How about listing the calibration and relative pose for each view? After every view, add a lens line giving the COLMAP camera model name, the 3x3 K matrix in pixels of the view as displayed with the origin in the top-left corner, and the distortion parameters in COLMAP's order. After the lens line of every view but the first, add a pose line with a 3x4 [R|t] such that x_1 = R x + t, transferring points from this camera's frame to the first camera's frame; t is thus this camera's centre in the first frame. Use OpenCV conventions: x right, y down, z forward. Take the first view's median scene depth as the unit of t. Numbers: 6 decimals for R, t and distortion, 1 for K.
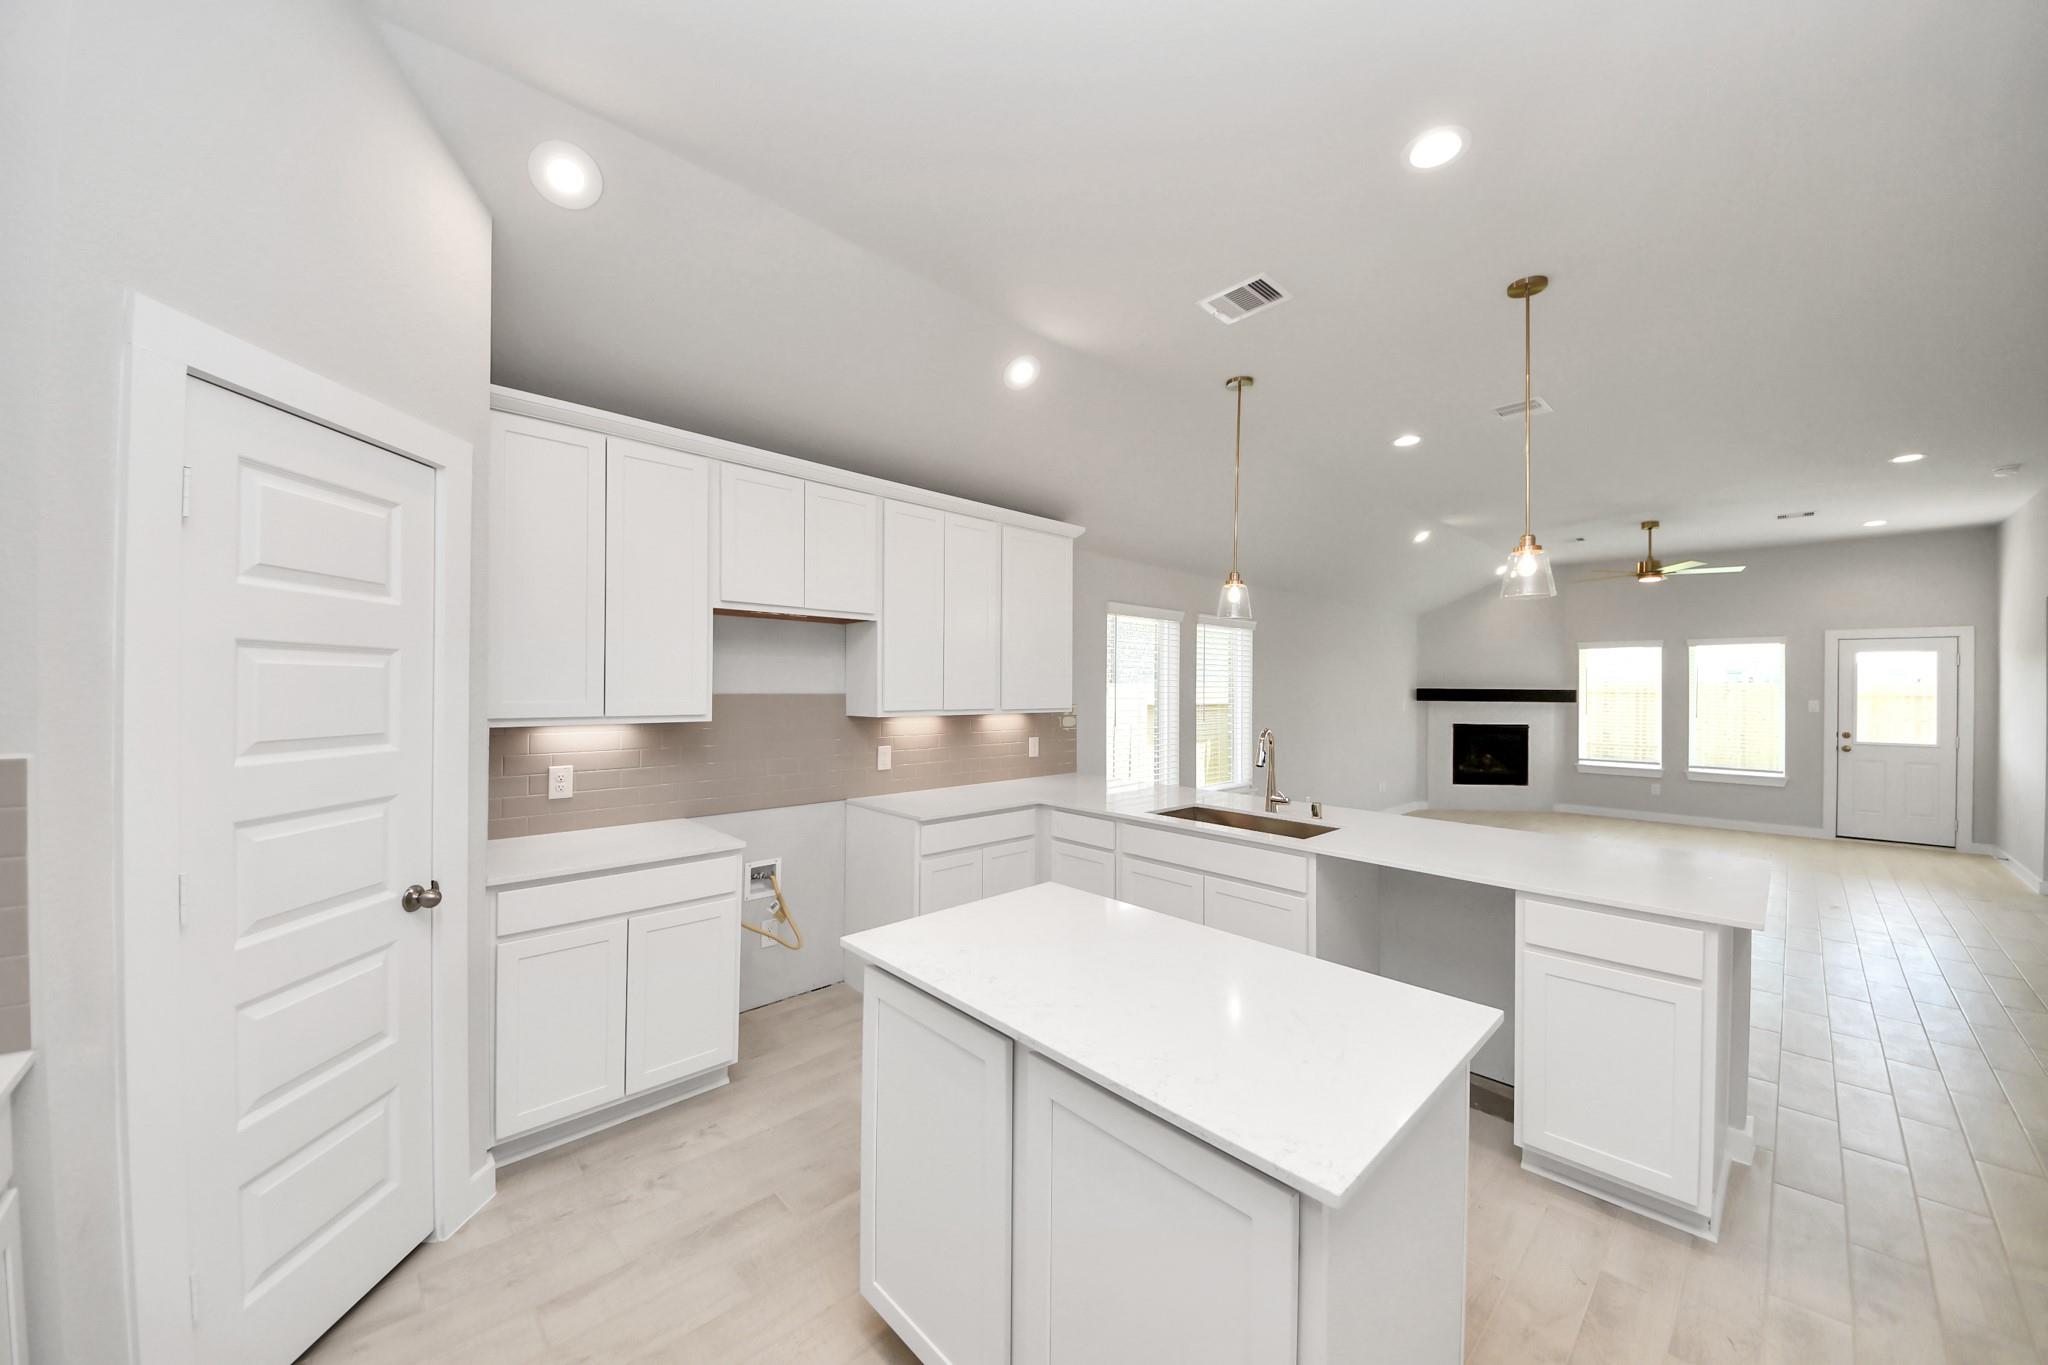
lens RADIAL K [[724.6, 0, 1028.8], [0, 724.6, 689.6], [0, 0, 1]] dist [0.001348, -0.008249]
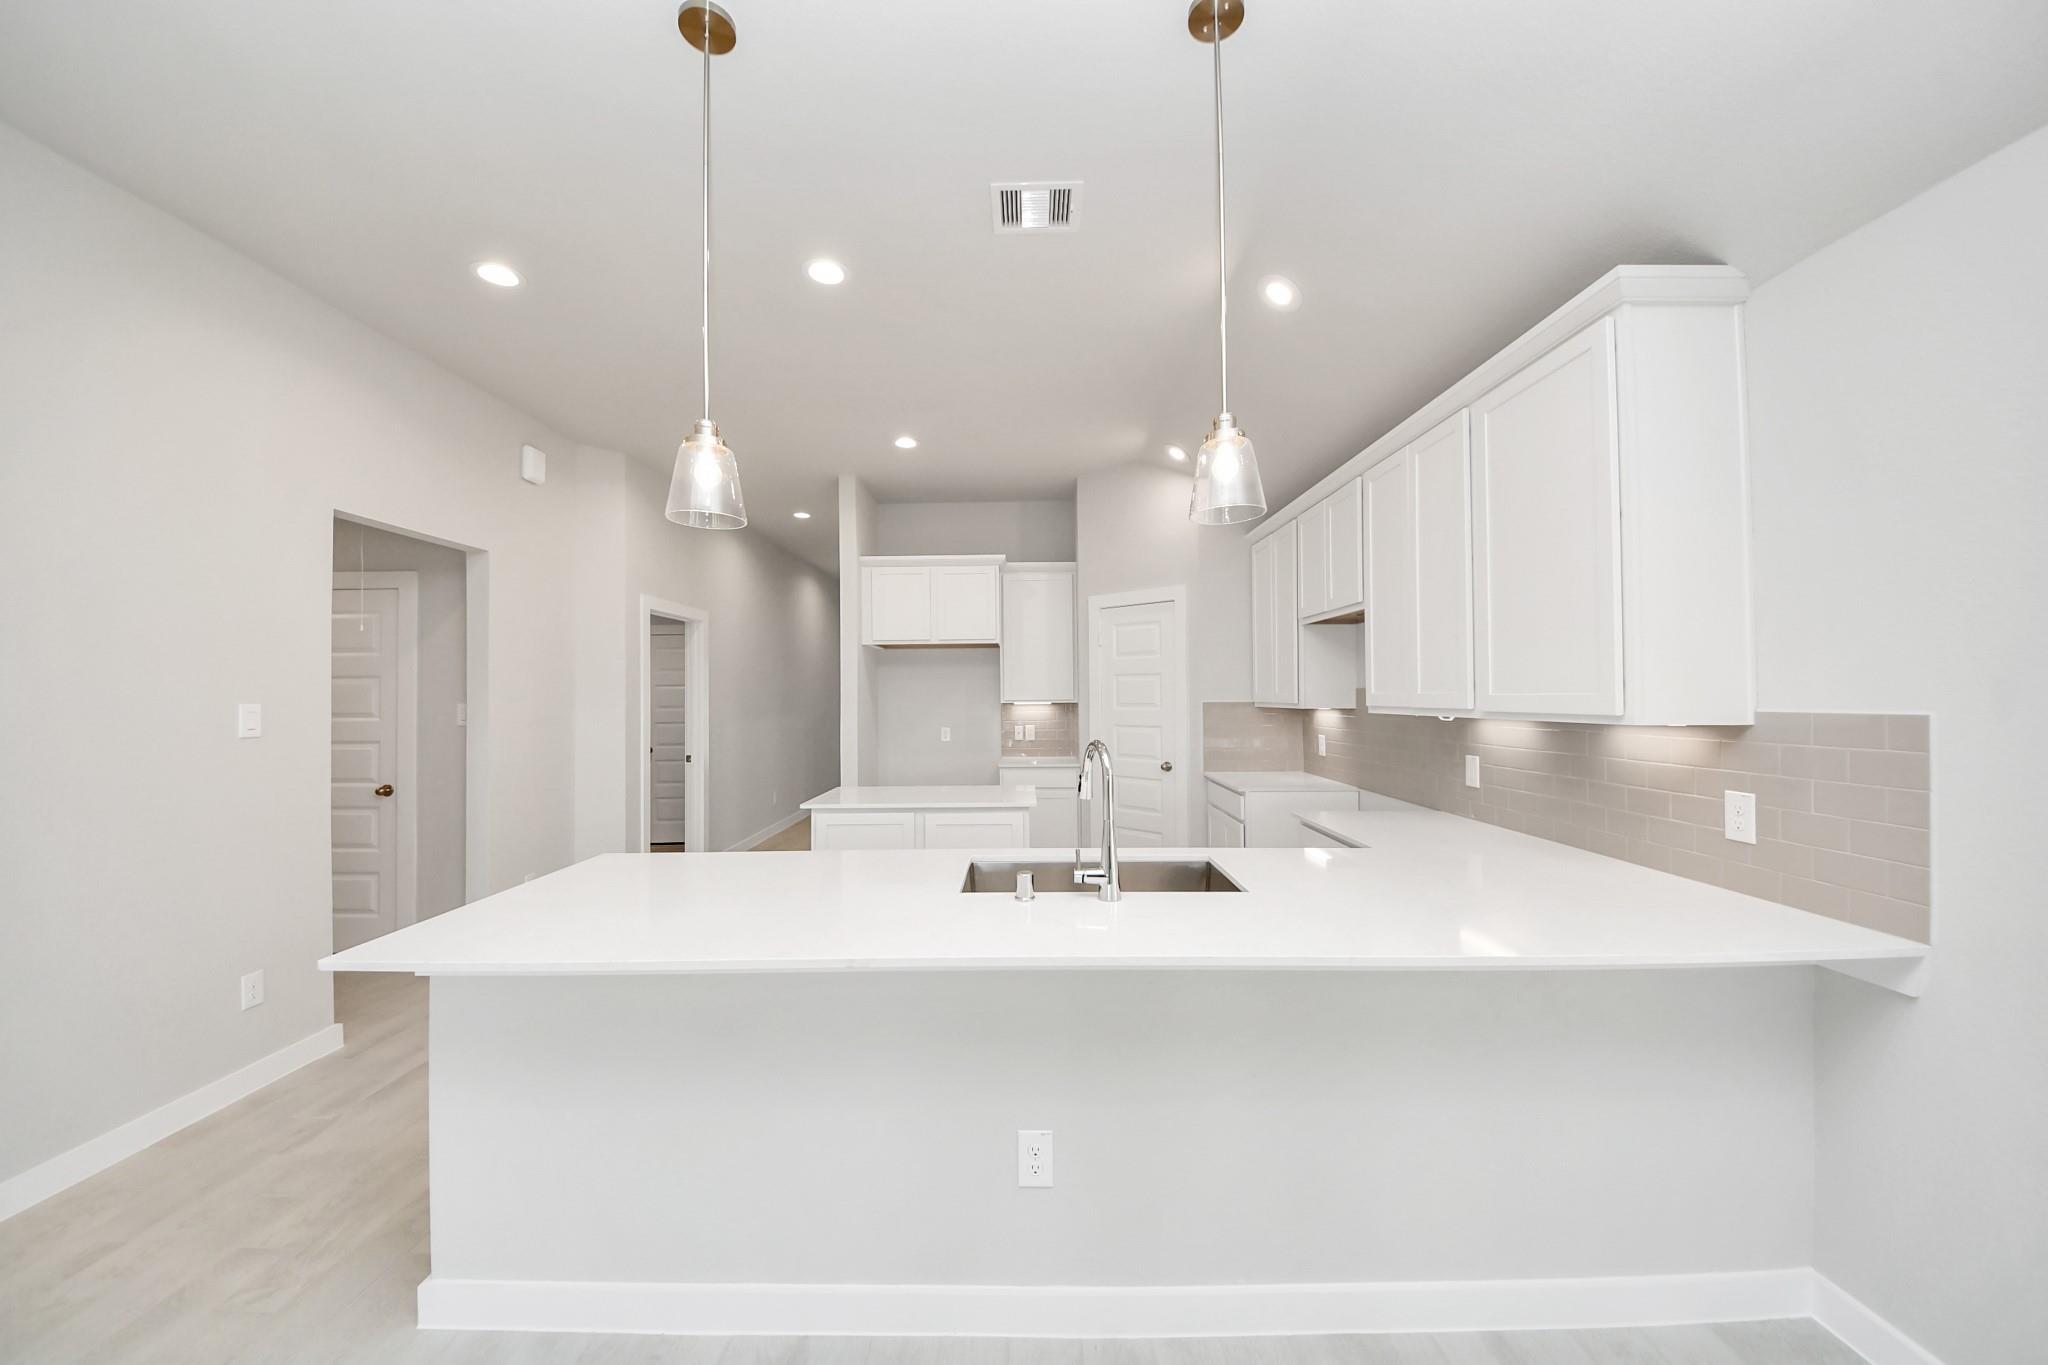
lens RADIAL K [[724.8, 0, 1019.0], [0, 724.8, 687.7], [0, 0, 1]] dist [0.050468, -0.031903]
pose [[-0.705840, -0.012261, -0.708265, 0.388911], [-0.002636, 0.999889, -0.014682, 0.010891], [0.708366, -0.008496, -0.705794, 0.681407]]
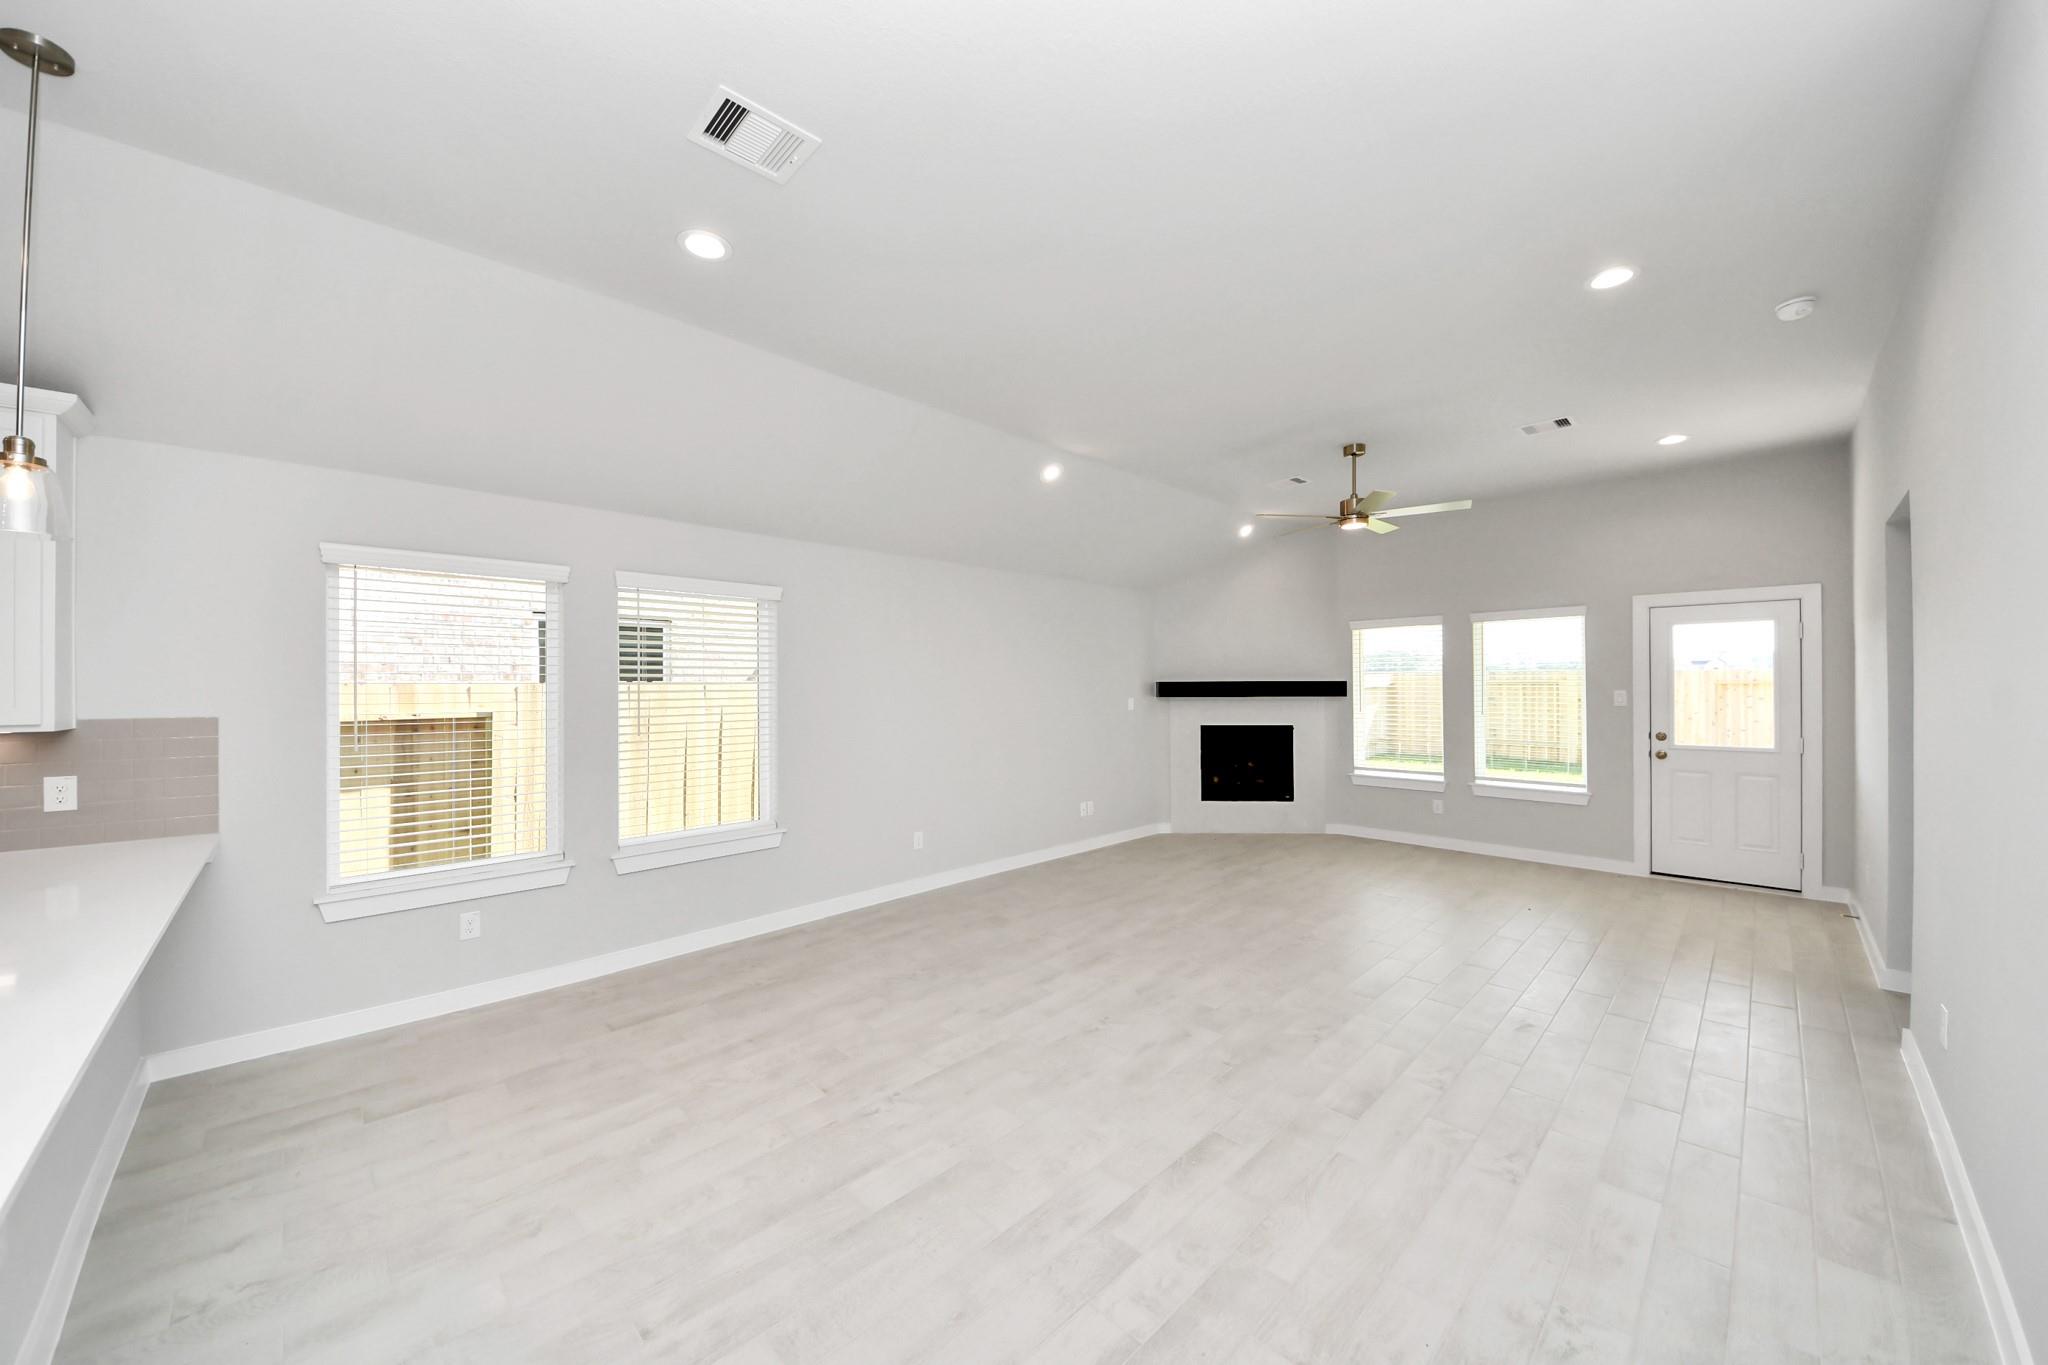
lens RADIAL K [[724.8, 0, 1019.0], [0, 724.8, 687.7], [0, 0, 1]] dist [0.050468, -0.031903]
pose [[0.999418, -0.015129, 0.030562, 0.503104], [0.015175, 0.999884, -0.001261, 0.004324], [-0.030540, 0.001724, 0.999532, 0.281462]]
